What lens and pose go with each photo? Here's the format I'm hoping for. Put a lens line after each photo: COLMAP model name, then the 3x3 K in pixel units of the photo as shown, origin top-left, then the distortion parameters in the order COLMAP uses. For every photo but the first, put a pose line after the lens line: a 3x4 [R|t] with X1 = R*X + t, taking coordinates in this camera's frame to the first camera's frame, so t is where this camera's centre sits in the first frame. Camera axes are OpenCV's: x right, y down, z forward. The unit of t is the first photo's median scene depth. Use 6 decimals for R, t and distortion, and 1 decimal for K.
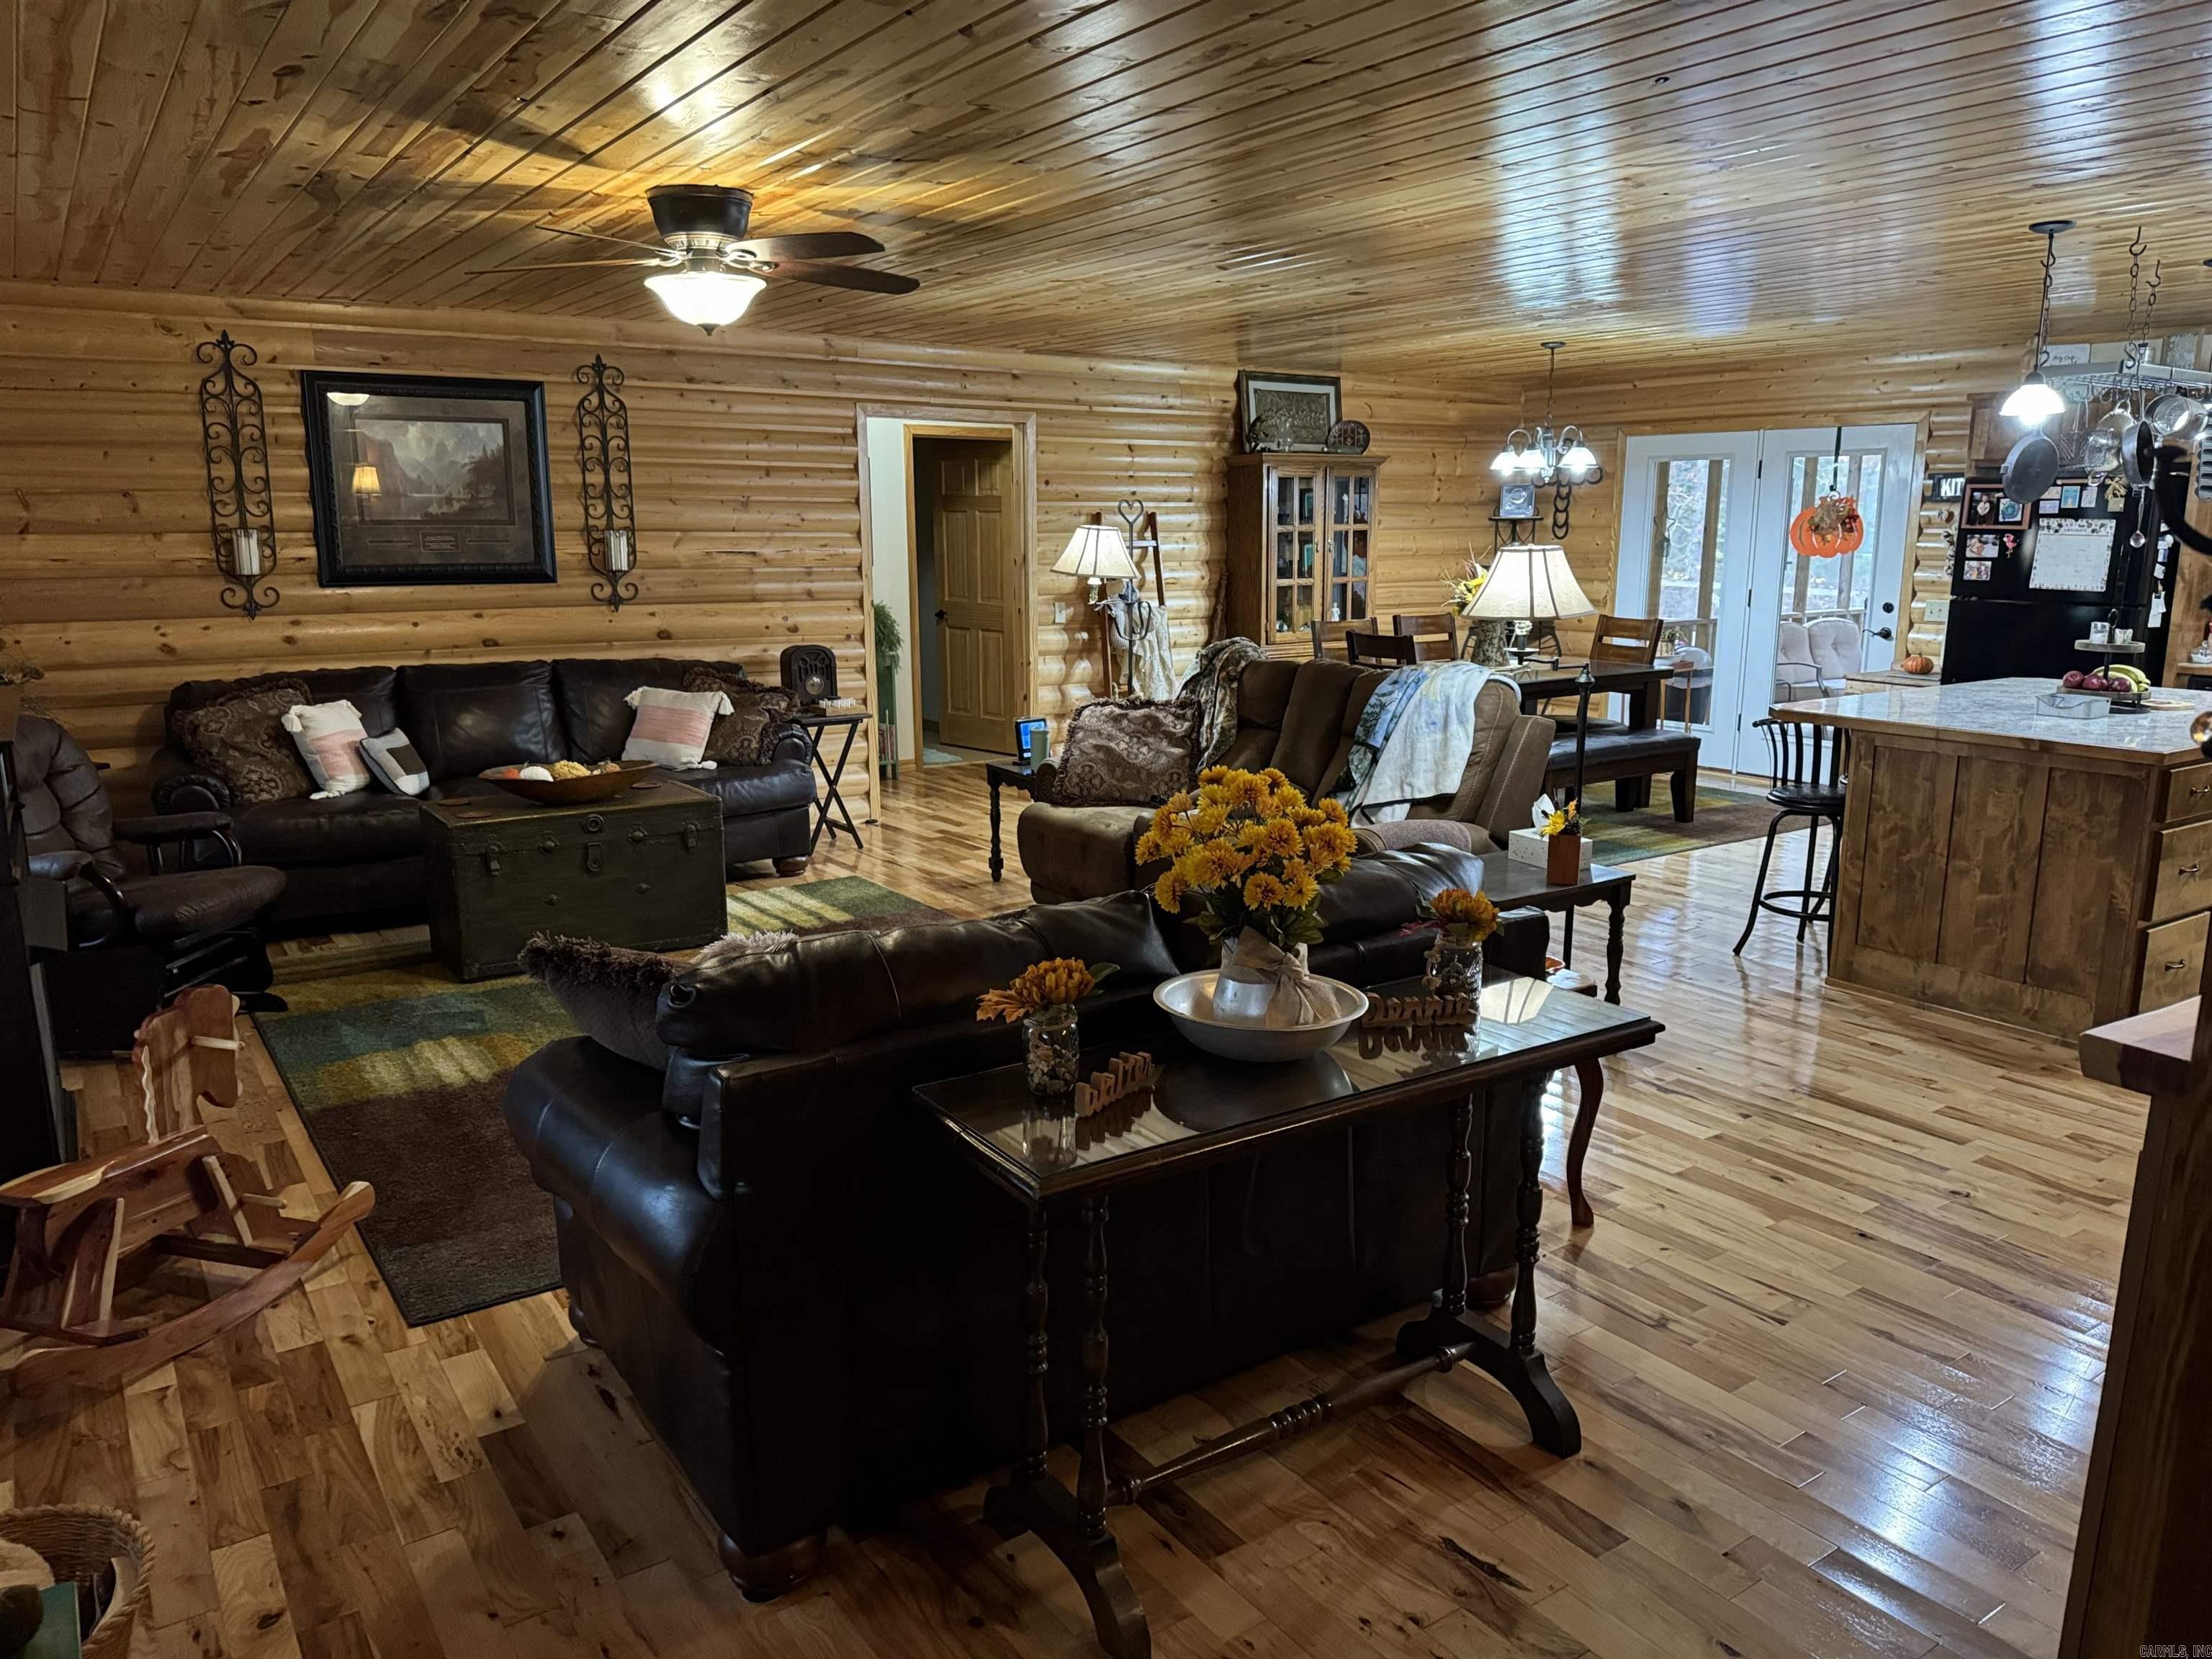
lens RADIAL K [[1571.2, 0, 1112.0], [0, 1571.2, 862.5], [0, 0, 1]] dist [0.075046, -0.127452]
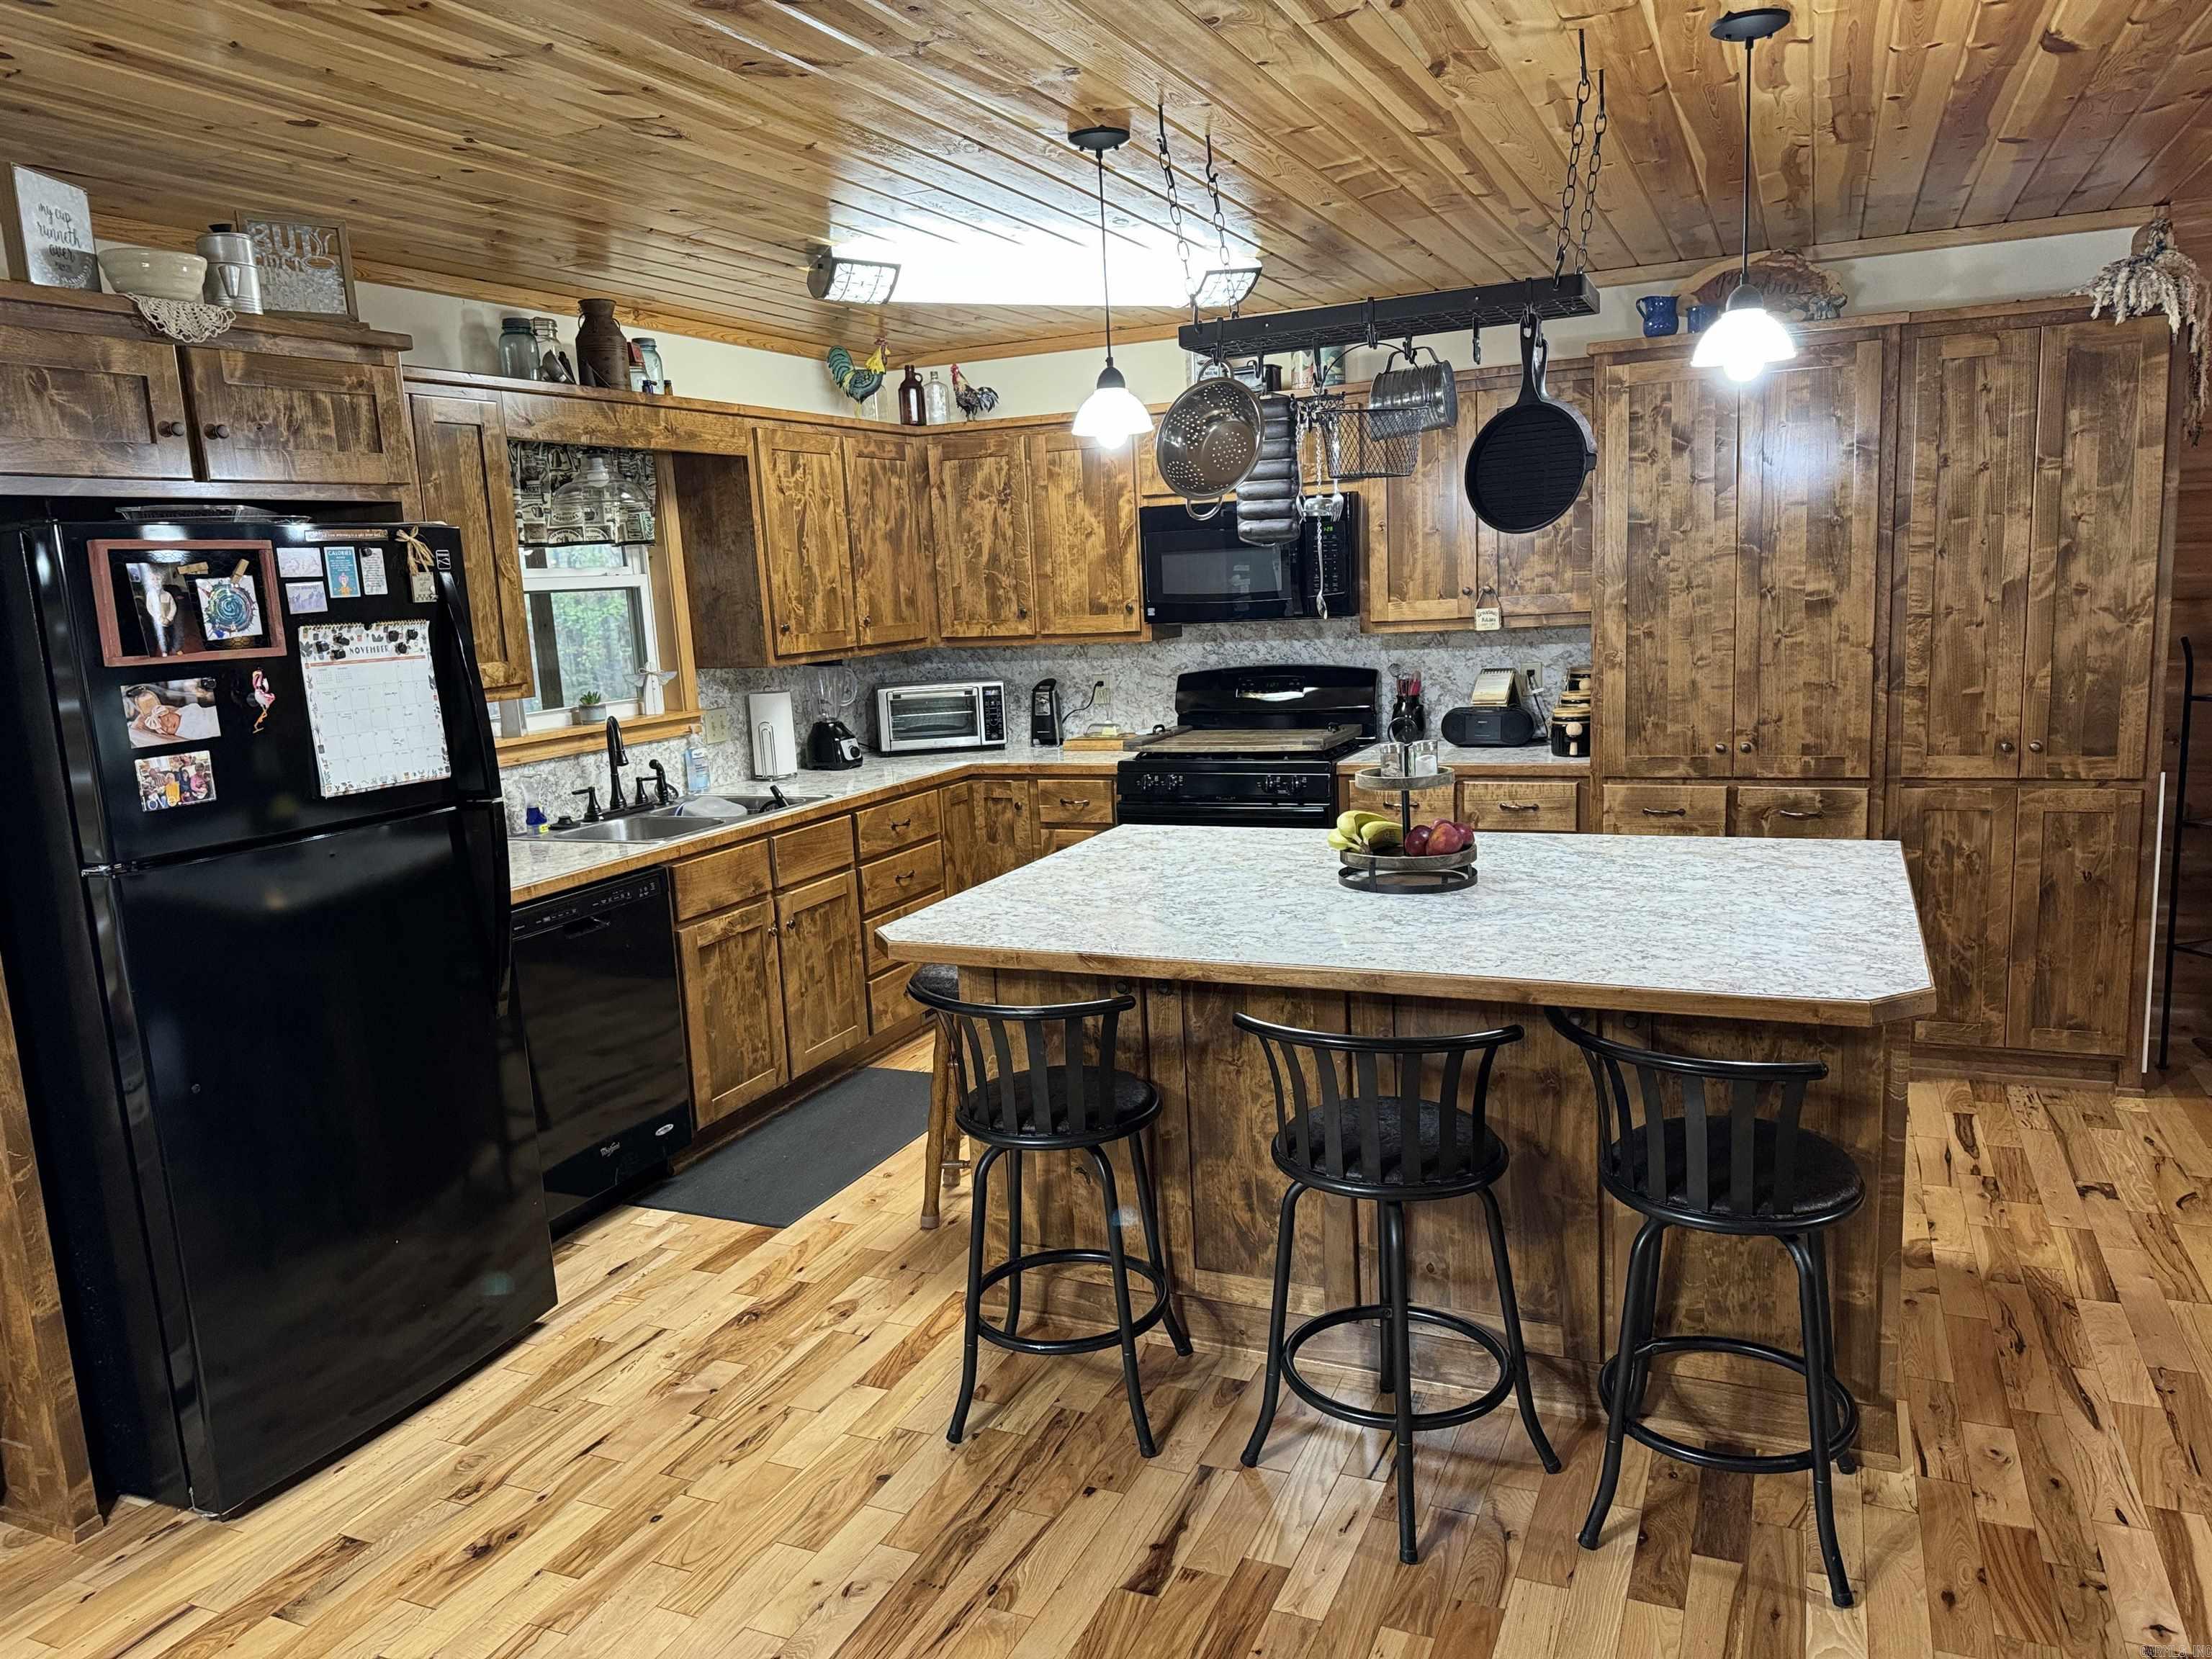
lens RADIAL K [[1559.7, 0, 1121.8], [0, 1559.7, 835.4], [0, 0, 1]] dist [0.169483, -0.269487]
pose [[-0.528620, -0.113715, 0.841207, 0.115380], [0.232735, 0.933596, 0.272457, -0.195577], [-0.816330, 0.339805, -0.467052, 0.884674]]
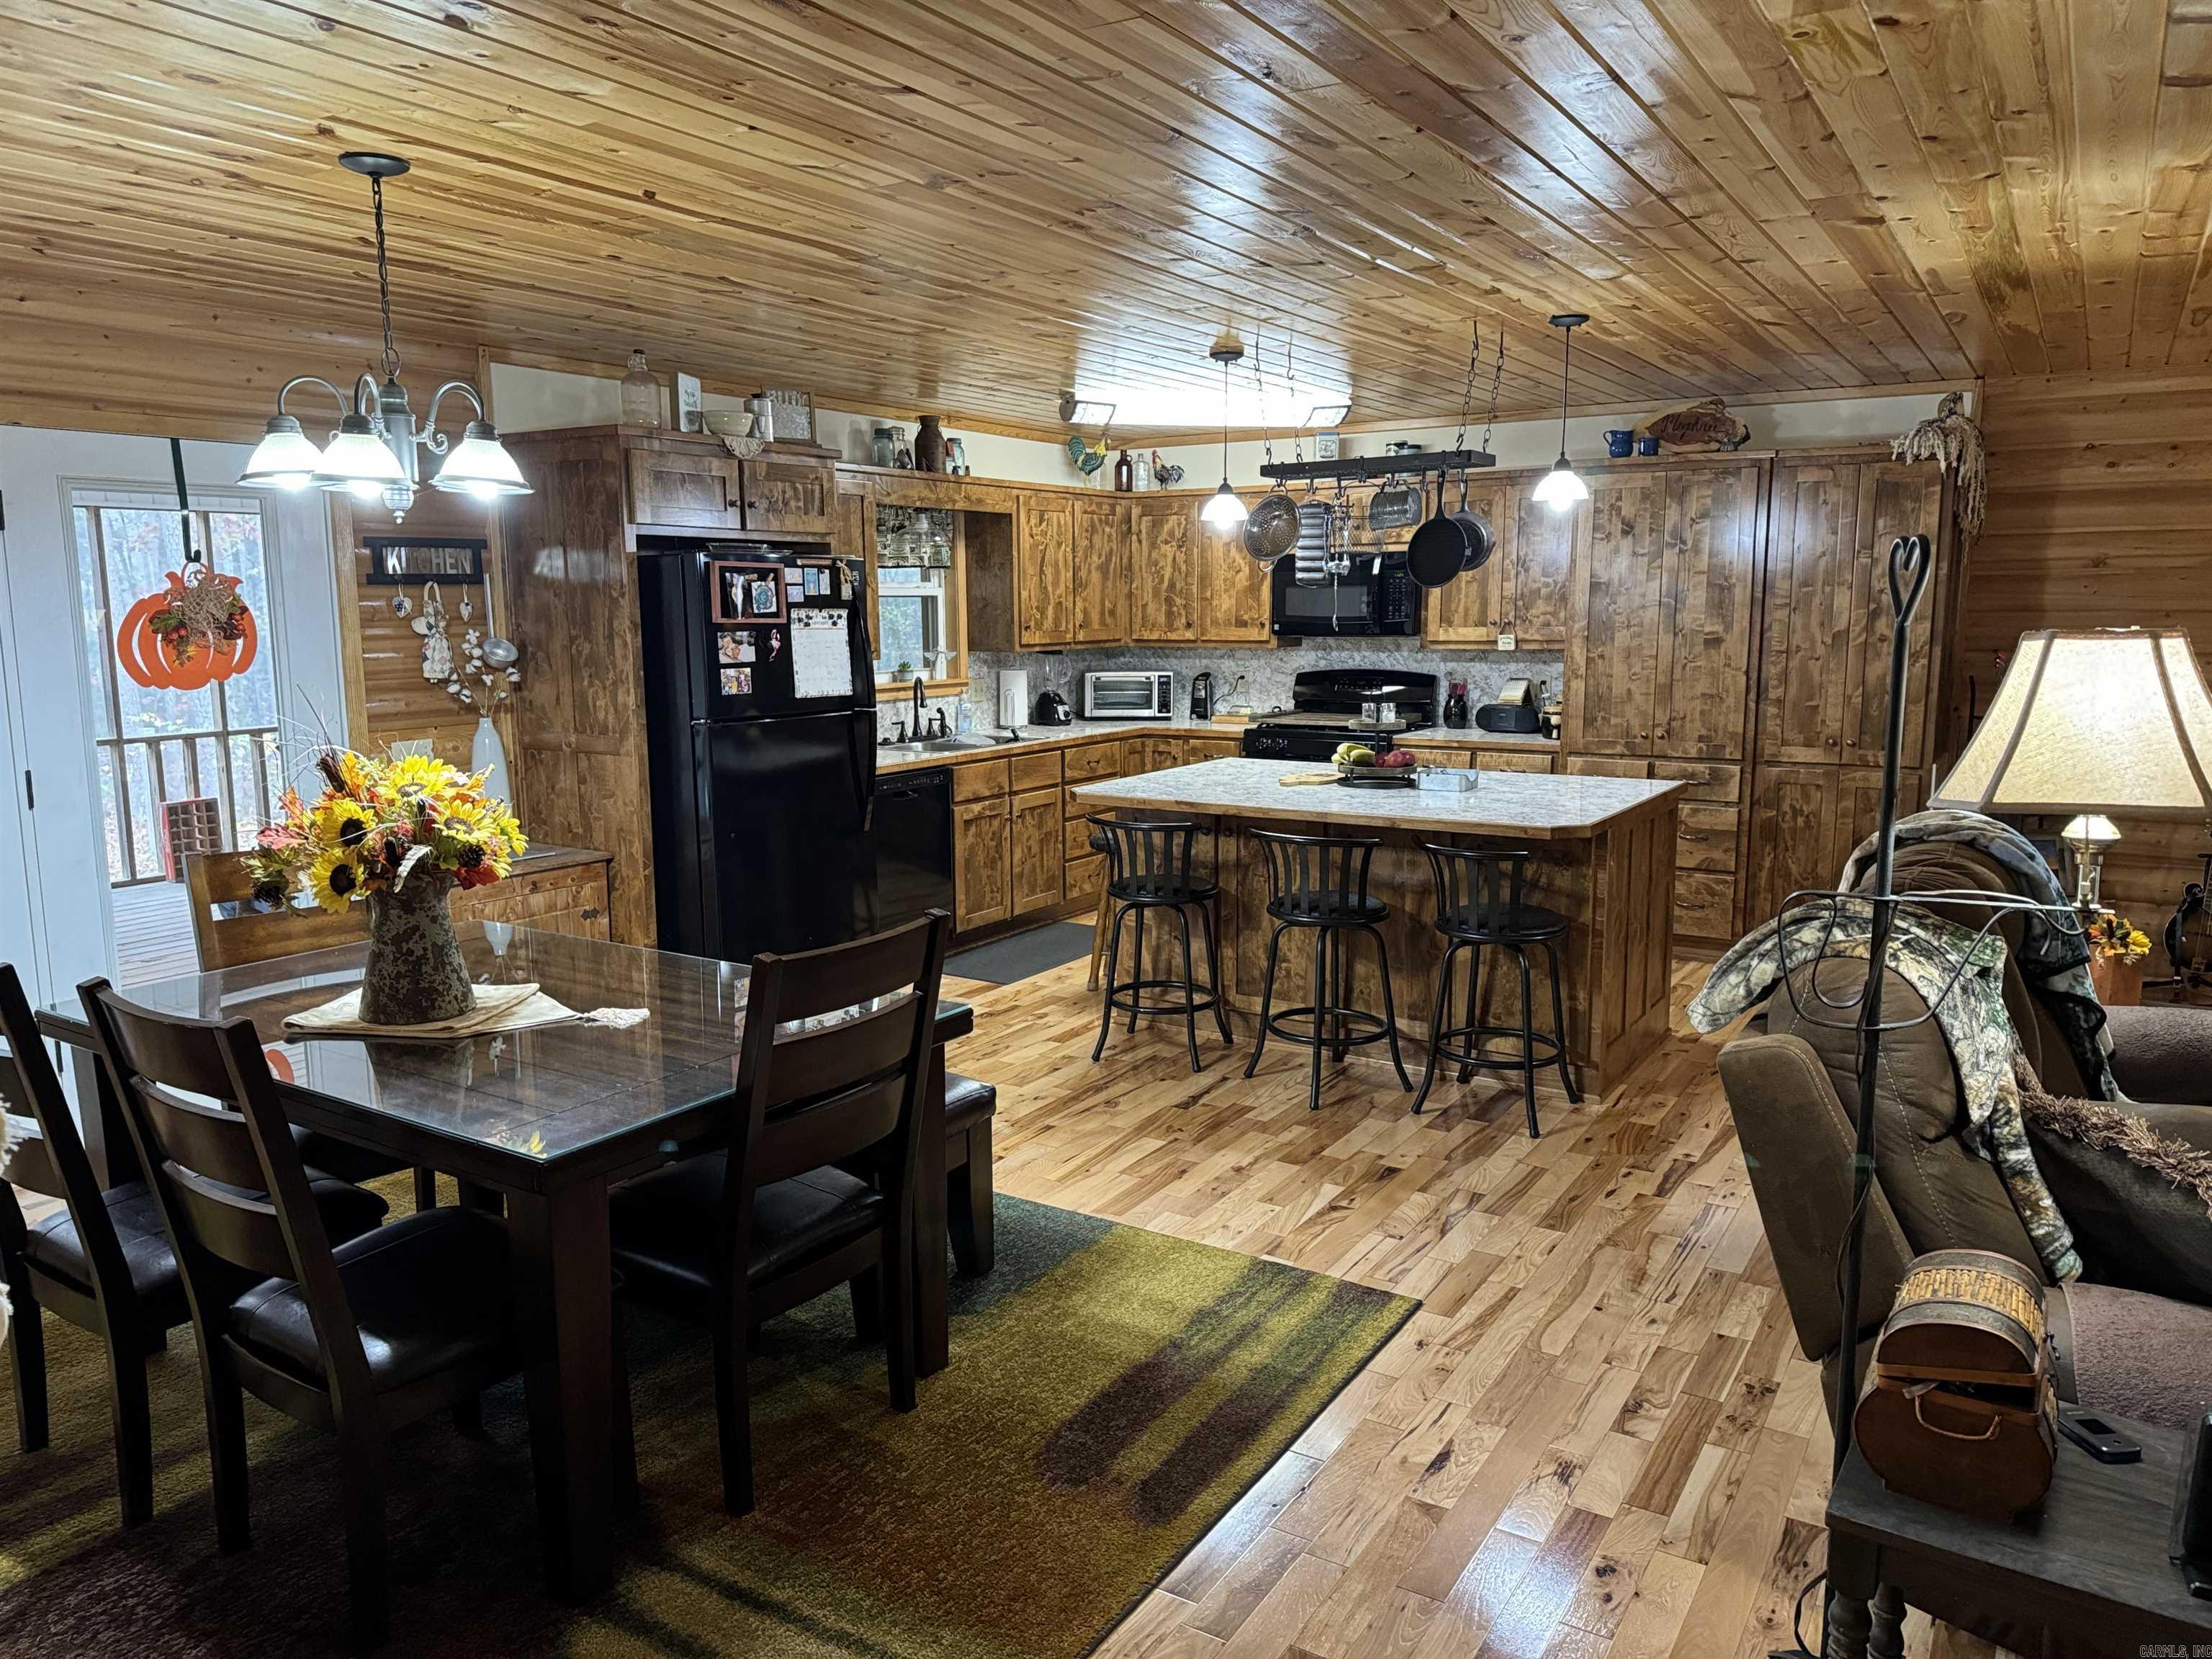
lens RADIAL K [[1562.1, 0, 1117.9], [0, 1562.1, 832.3], [0, 0, 1]] dist [0.176007, -0.342770]
pose [[-0.403529, -0.130824, 0.905566, -0.158971], [0.203561, 0.952084, 0.228253, -0.218469], [-0.892035, 0.276444, -0.357563, 0.992065]]
